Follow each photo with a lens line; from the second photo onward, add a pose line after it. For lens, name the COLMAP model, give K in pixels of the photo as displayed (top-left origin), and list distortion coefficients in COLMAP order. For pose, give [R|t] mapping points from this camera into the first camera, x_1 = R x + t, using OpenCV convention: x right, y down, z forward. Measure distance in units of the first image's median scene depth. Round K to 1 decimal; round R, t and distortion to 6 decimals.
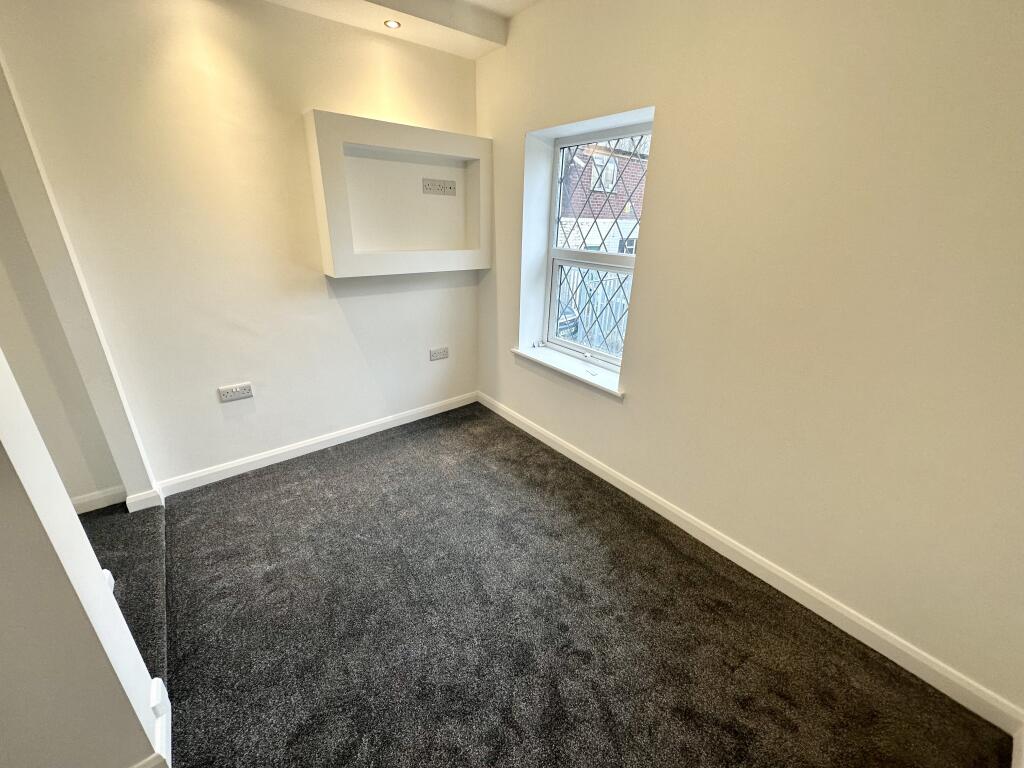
lens RADIAL K [[407.9, 0, 508.9], [0, 407.9, 388.0], [0, 0, 1]] dist [-0.000225, -0.000238]
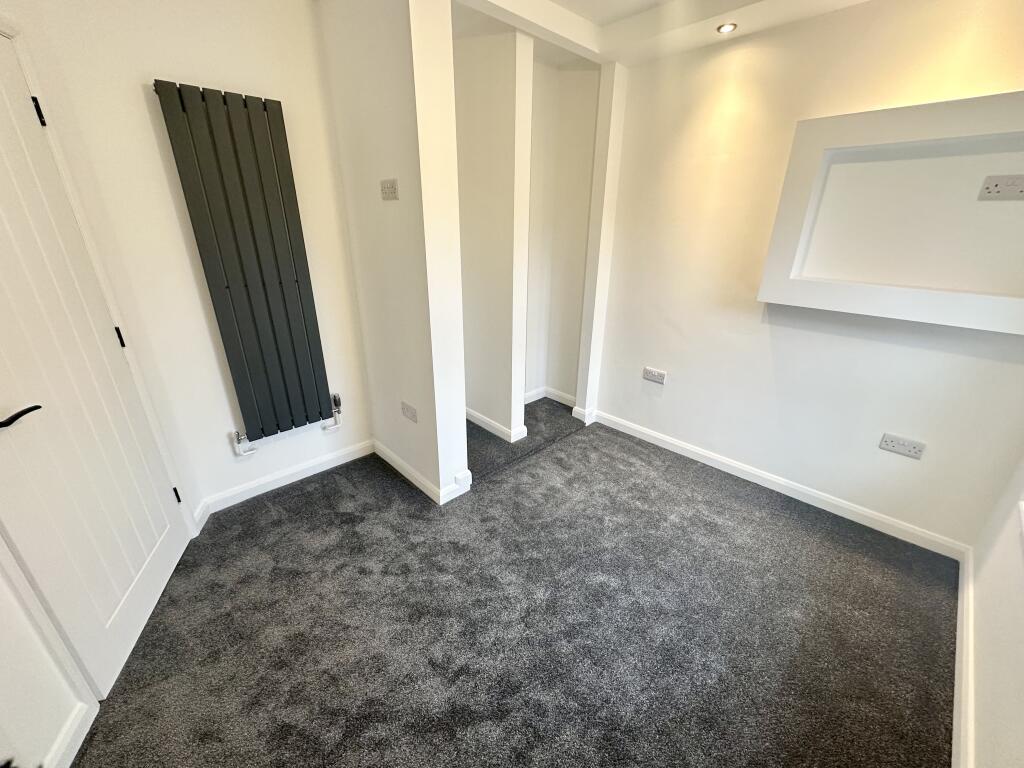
lens RADIAL K [[407.9, 0, 513.8], [0, 407.9, 386.7], [0, 0, 1]] dist [-0.000225, -0.000238]
pose [[0.102019, 0.351688, -0.930542, 0.433686], [-0.393117, 0.873536, 0.287045, -0.142839], [0.913811, 0.336528, 0.227372, 0.338024]]
